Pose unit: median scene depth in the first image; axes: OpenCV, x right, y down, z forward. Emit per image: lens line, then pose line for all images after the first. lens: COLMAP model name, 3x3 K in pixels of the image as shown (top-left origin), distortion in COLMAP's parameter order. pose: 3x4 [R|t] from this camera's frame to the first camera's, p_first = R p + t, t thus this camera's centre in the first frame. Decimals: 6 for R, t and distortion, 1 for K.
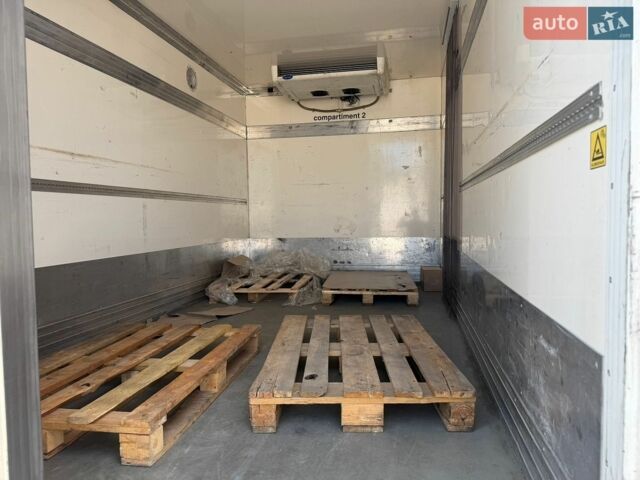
lens RADIAL K [[453.8, 0, 323.3], [0, 453.8, 239.4], [0, 0, 1]] dist [0.003559, -0.001920]
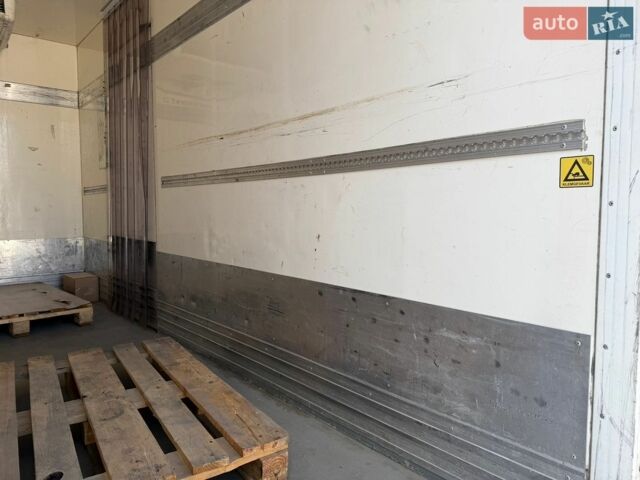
lens RADIAL K [[453.8, 0, 323.3], [0, 453.8, 239.4], [0, 0, 1]] dist [0.003559, -0.001920]
pose [[0.609037, -0.037321, 0.792263, -0.180380], [0.029114, 0.999271, 0.024691, -0.013958], [-0.792607, 0.008028, 0.609680, 0.170592]]
